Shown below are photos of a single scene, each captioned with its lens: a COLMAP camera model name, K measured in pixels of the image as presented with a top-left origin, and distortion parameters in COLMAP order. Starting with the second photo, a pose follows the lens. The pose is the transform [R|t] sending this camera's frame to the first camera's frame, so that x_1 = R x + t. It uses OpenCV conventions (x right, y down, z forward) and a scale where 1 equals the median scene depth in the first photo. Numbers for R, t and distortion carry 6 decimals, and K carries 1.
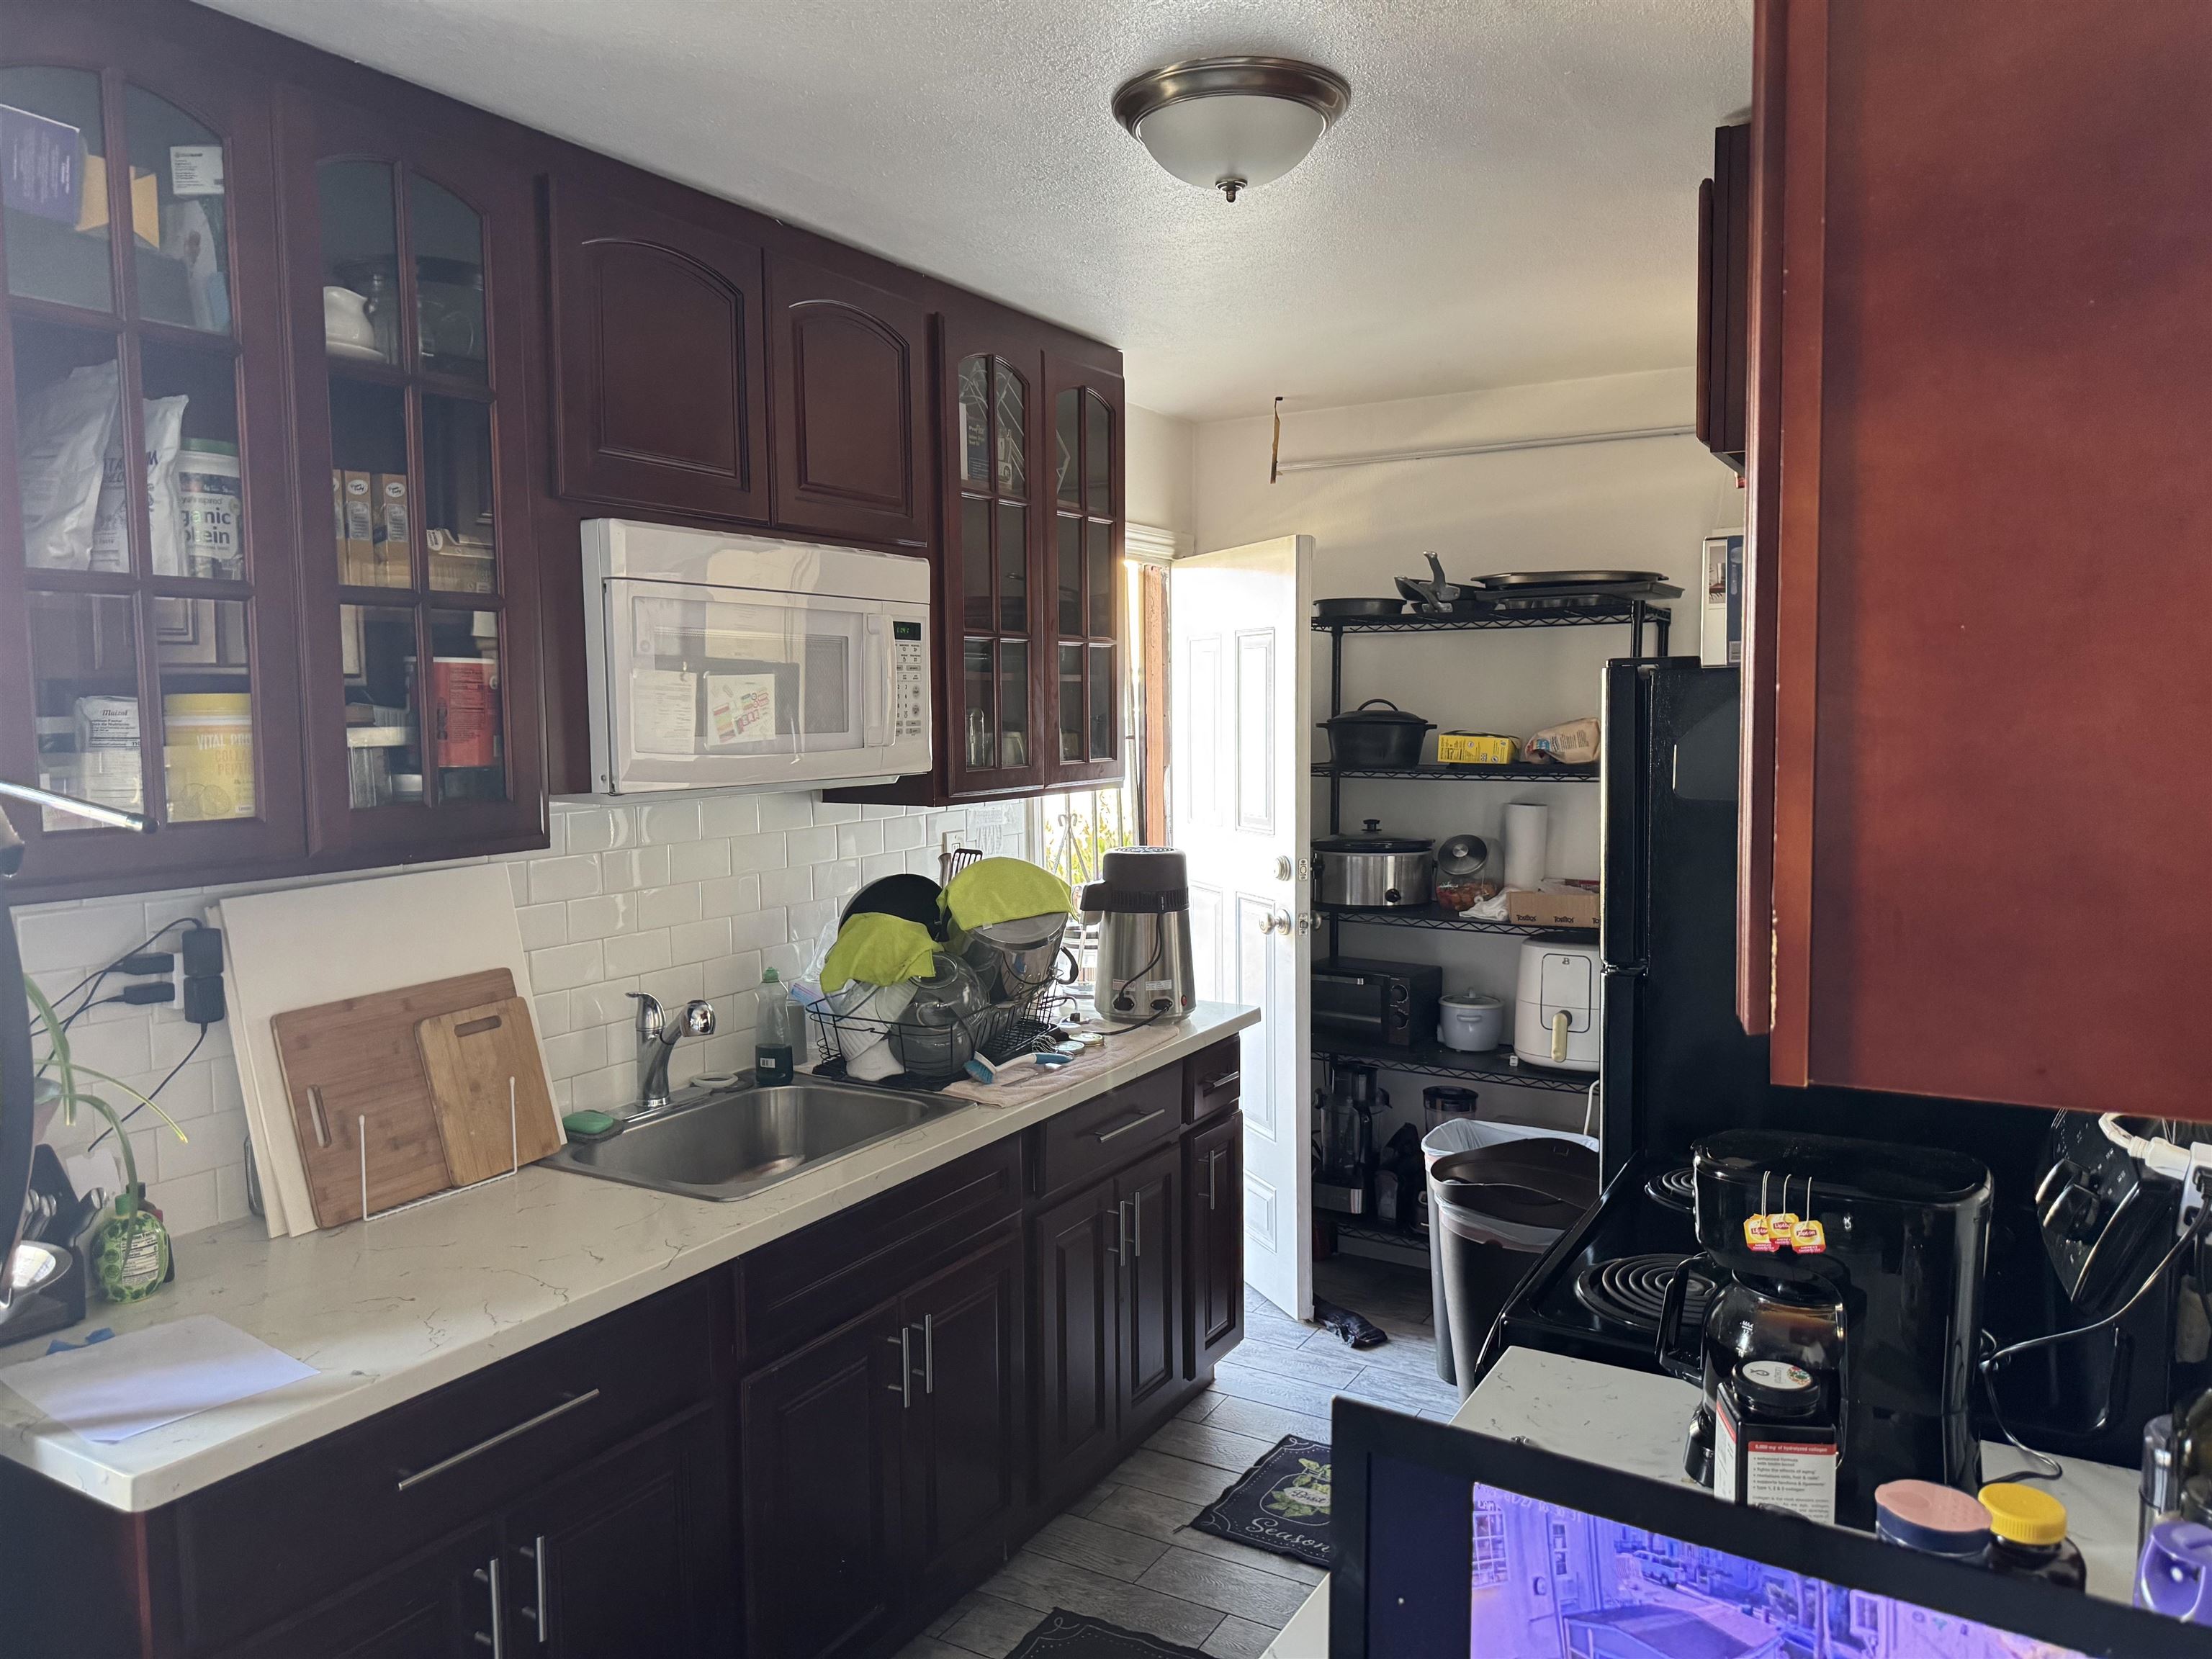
lens RADIAL K [[1568.2, 0, 1112.6], [0, 1568.2, 822.5], [0, 0, 1]] dist [0.008658, -0.004921]
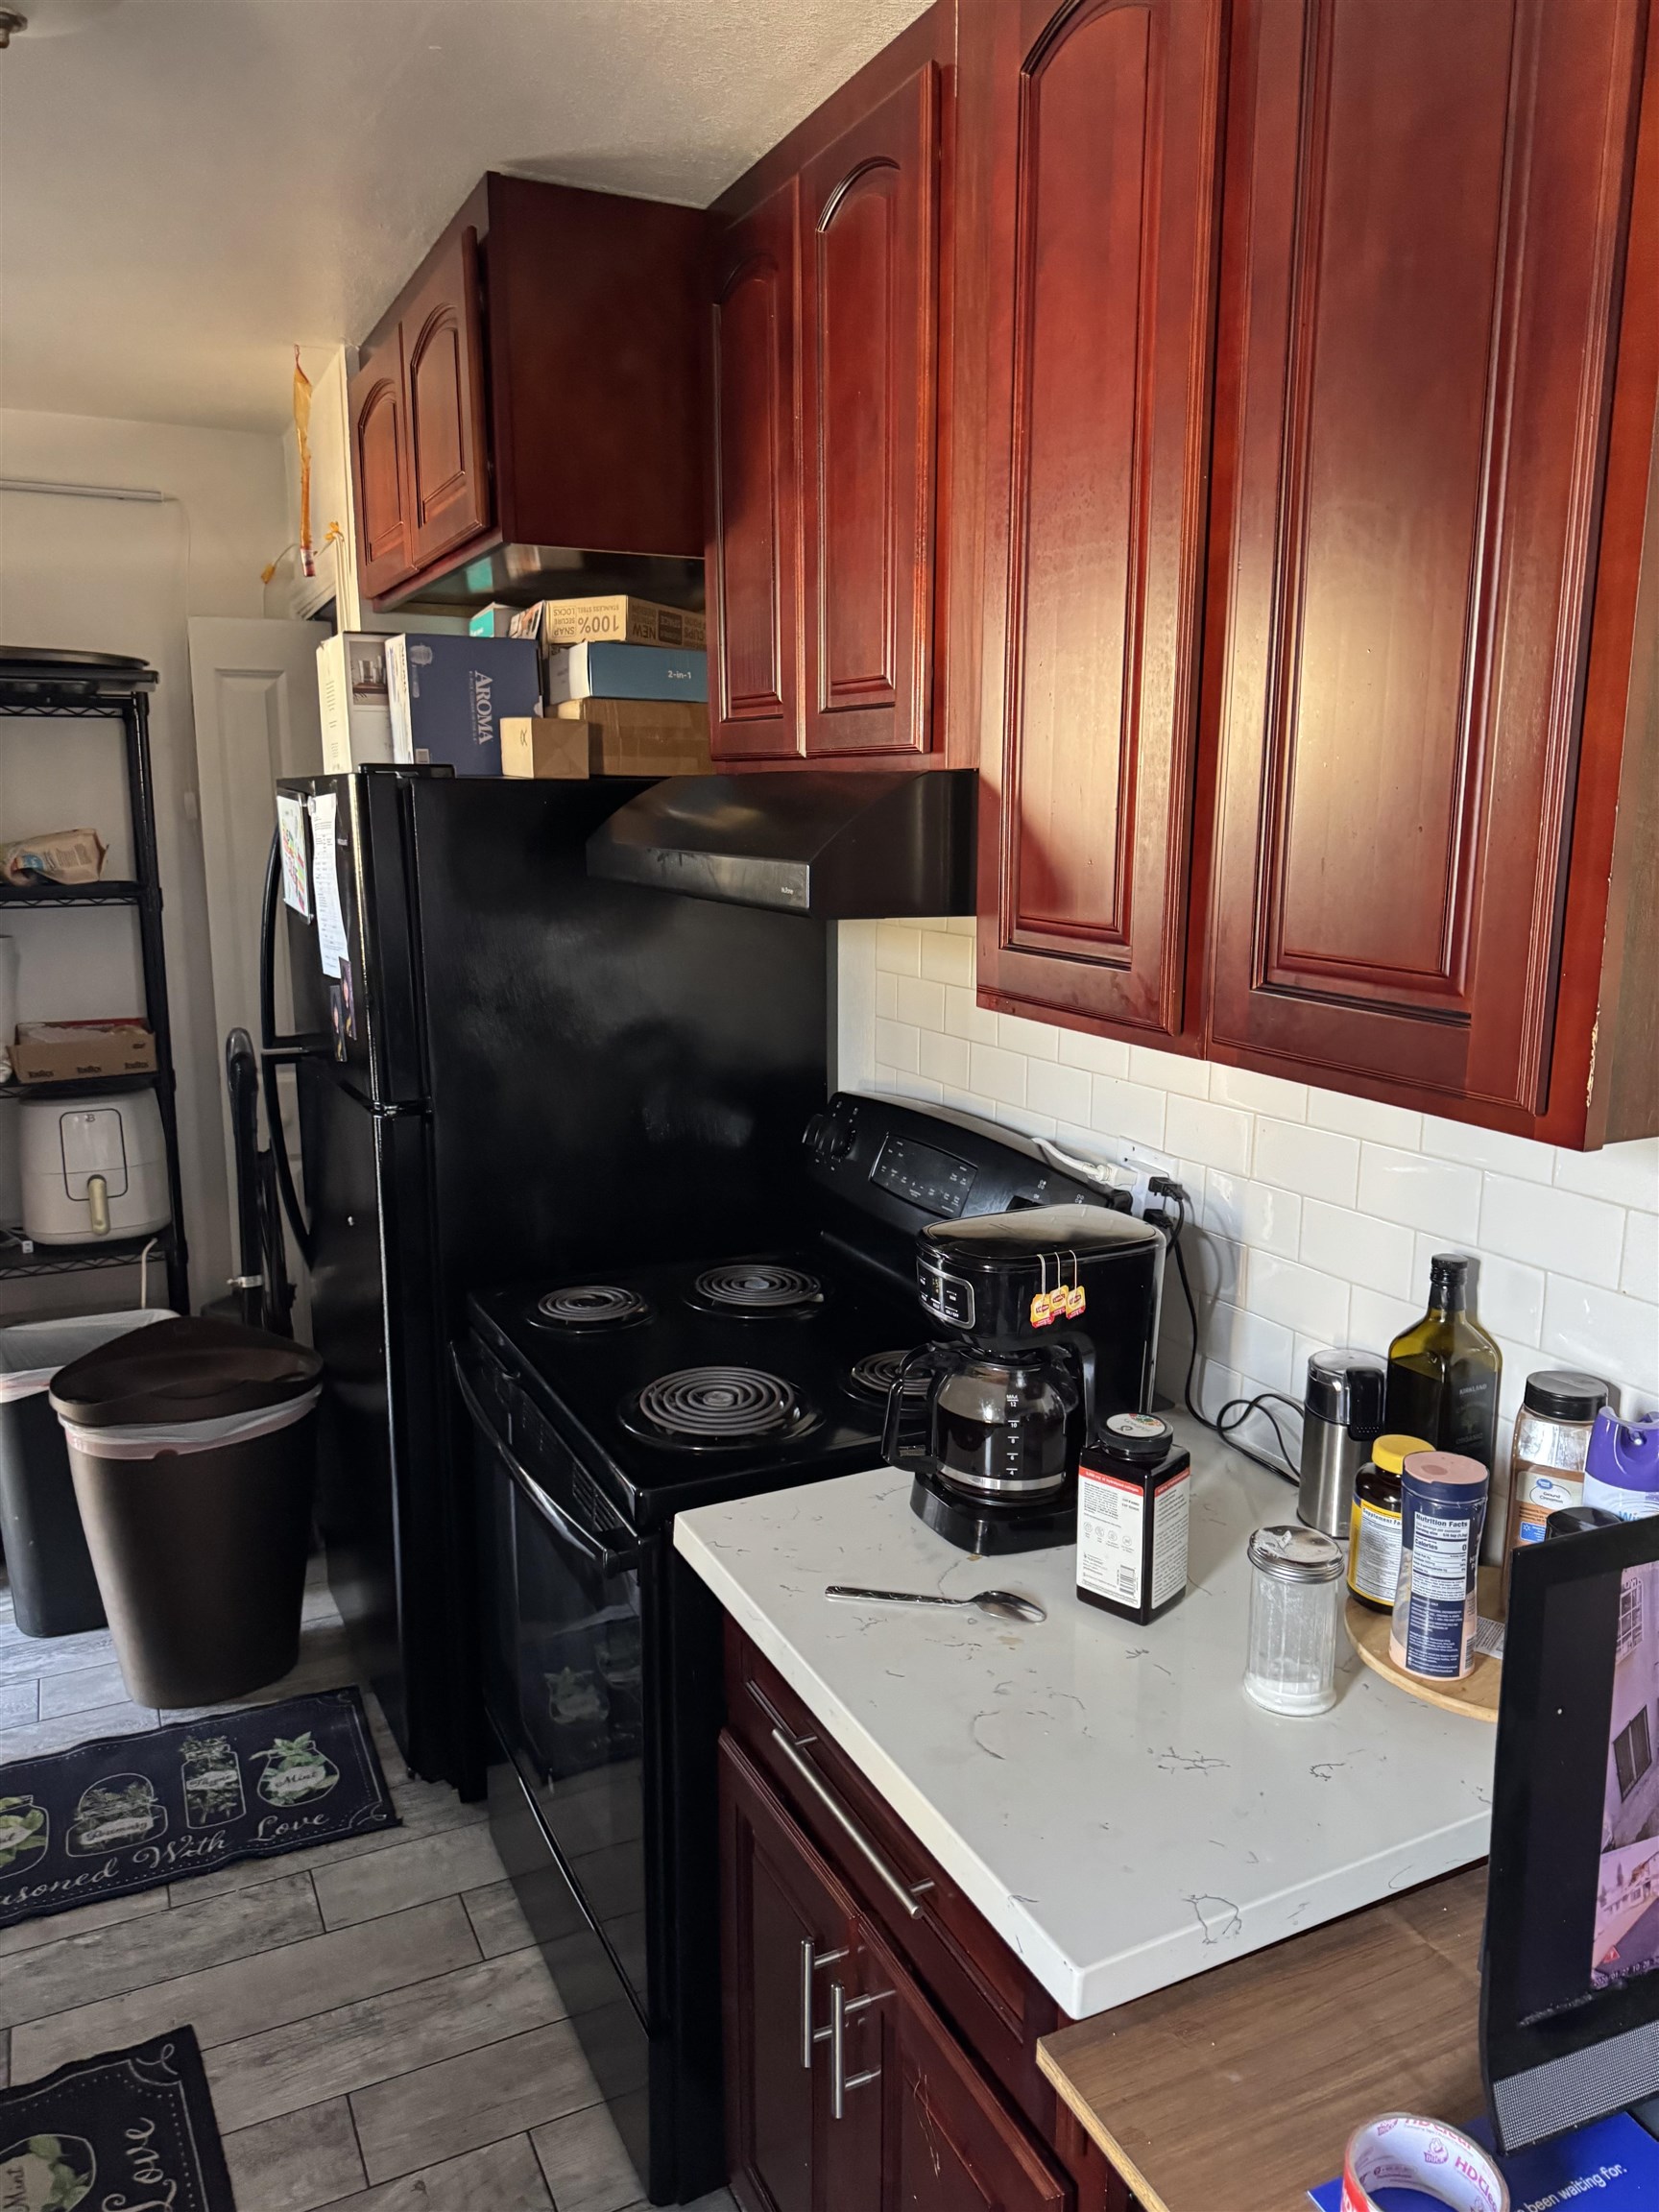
lens RADIAL K [[1568.2, 0, 832.8], [0, 1568.2, 1115.6], [0, 0, 1]] dist [0.008658, -0.004921]
pose [[0.551483, -0.157863, 0.819113, -0.223892], [0.063064, 0.987010, 0.147762, -0.016316], [-0.831799, -0.029832, 0.554275, 0.224850]]
